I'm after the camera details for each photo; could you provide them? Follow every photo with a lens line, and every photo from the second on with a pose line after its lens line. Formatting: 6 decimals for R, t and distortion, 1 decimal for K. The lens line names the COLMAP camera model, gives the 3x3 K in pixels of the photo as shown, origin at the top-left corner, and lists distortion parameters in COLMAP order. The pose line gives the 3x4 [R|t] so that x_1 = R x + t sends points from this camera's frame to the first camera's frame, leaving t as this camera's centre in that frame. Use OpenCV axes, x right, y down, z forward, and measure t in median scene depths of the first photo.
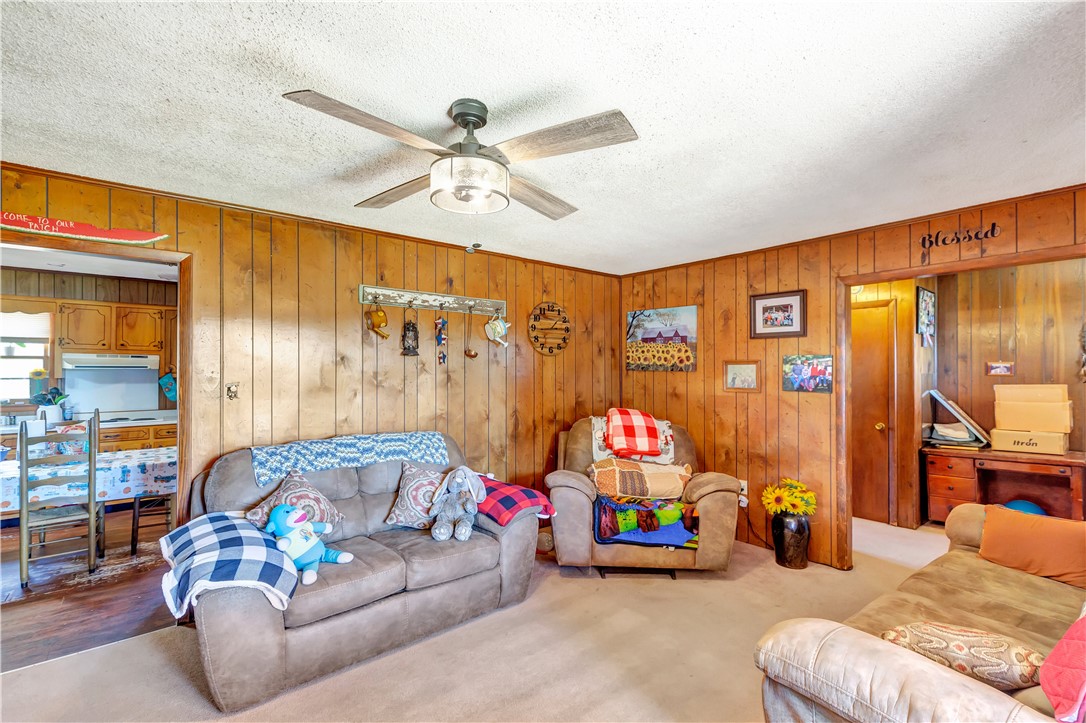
lens RADIAL K [[493.9, 0, 543.3], [0, 493.9, 366.3], [0, 0, 1]] dist [0.000617, 0.000731]
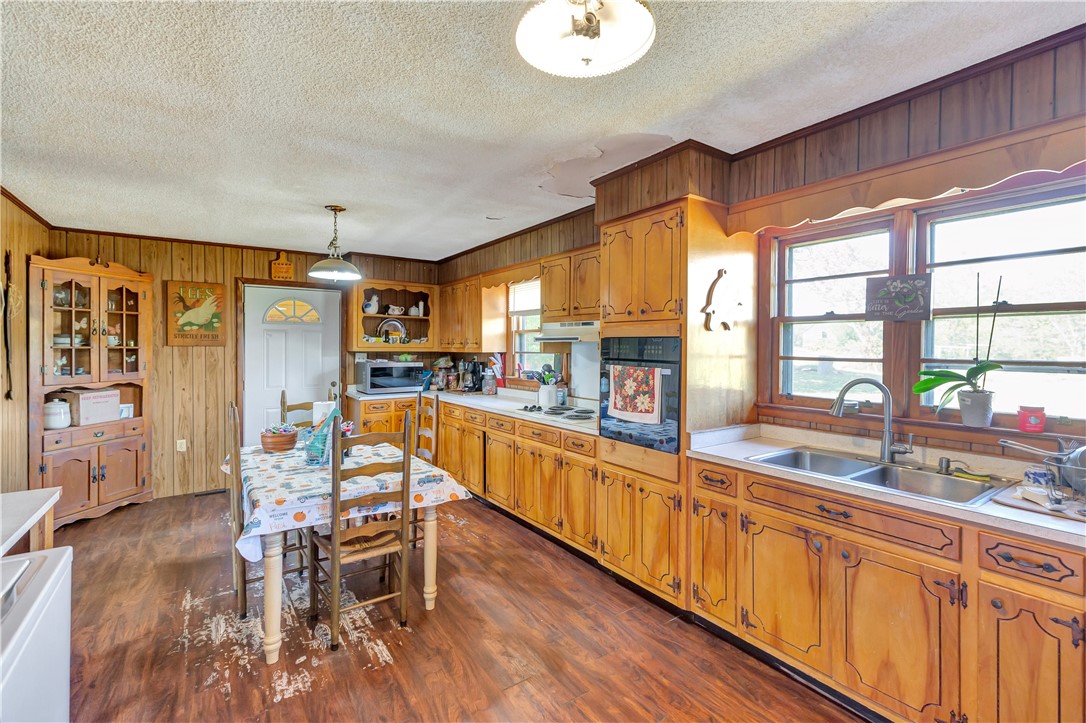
lens RADIAL K [[493.9, 0, 543.6], [0, 493.9, 352.8], [0, 0, 1]] dist [0.000617, 0.000731]
pose [[-0.078710, 0.011737, -0.996828, -0.151660], [0.006115, 0.999918, 0.011290, 0.011980], [0.996879, -0.005207, -0.078775, 1.032714]]
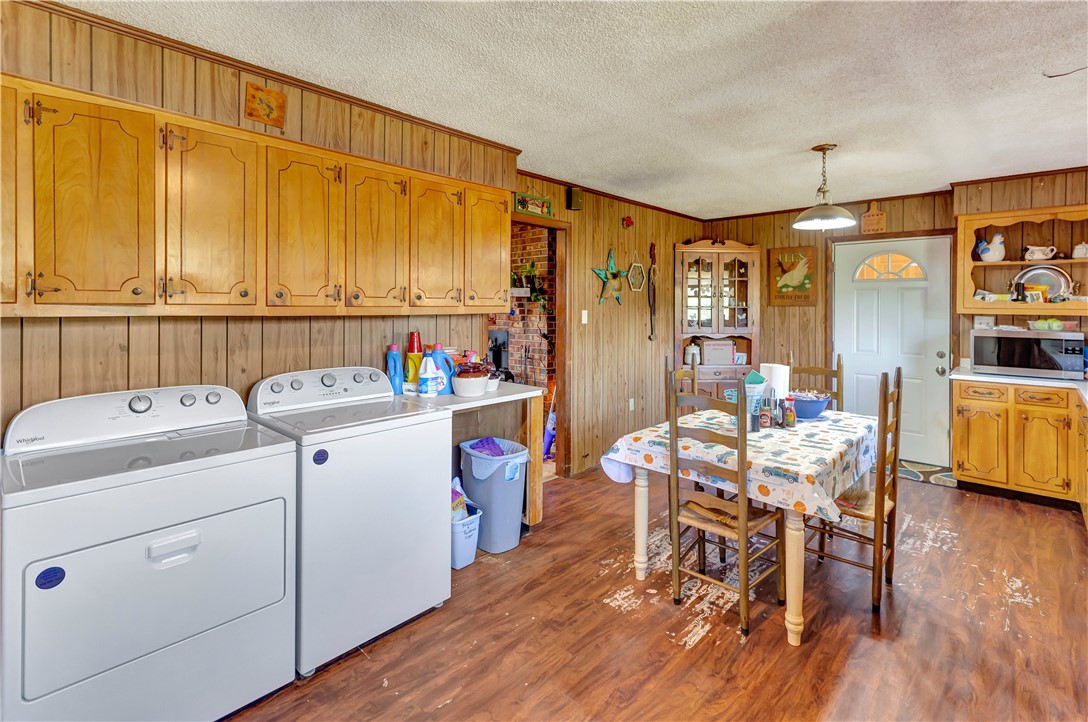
lens RADIAL K [[494.8, 0, 549.0], [0, 494.8, 307.9], [0, 0, 1]] dist [0.000617, 0.000731]
pose [[-0.991058, -0.006880, -0.133256, -0.410777], [-0.006327, 0.999970, -0.004573, 0.017185], [0.133283, -0.003689, -0.991071, 1.249037]]
